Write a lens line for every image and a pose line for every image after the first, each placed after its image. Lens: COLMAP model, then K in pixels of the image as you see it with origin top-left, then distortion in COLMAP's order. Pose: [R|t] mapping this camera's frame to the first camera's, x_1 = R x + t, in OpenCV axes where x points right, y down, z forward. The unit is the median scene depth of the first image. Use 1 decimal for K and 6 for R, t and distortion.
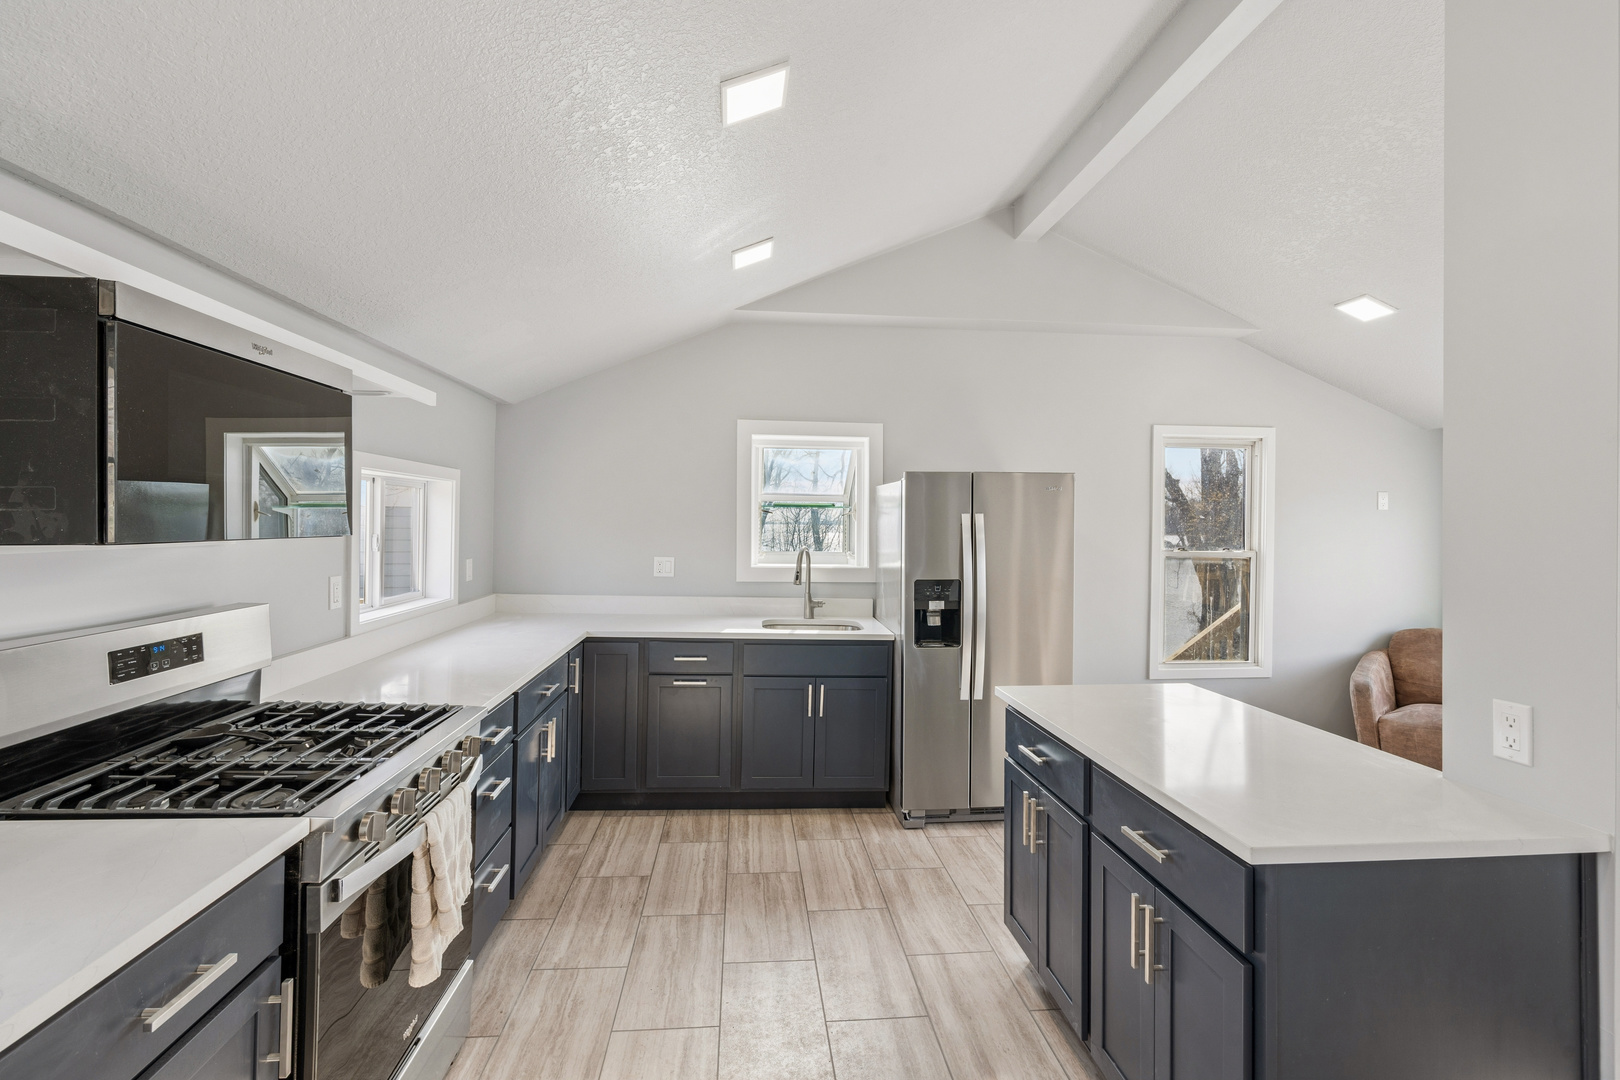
lens RADIAL K [[735.6, 0, 809.2], [0, 735.6, 520.8], [0, 0, 1]] dist [-0.004809, 0.000467]
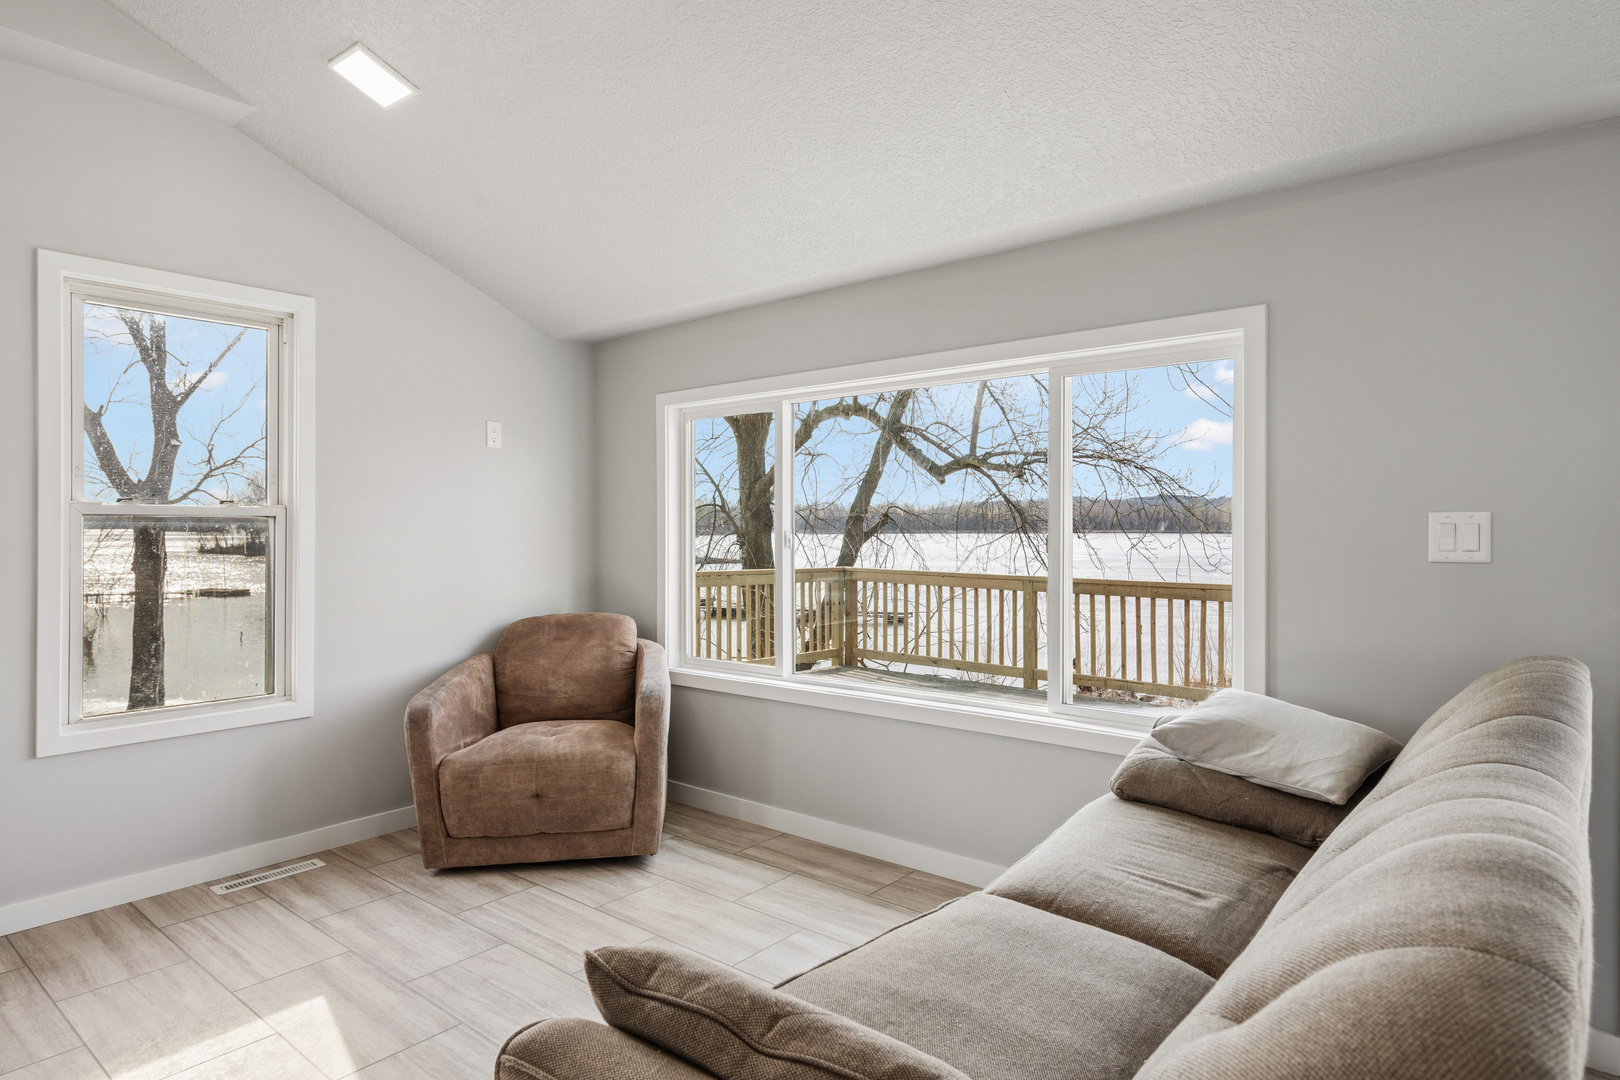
lens RADIAL K [[933.2, 0, 810.0], [0, 933.2, 540.0], [0, 0, 1]] dist [0.008839, -0.000030]
pose [[0.715178, -0.017640, 0.698720, 0.503478], [0.002203, 0.999733, 0.022984, 0.068581], [-0.698939, -0.014899, 0.715026, 0.223853]]
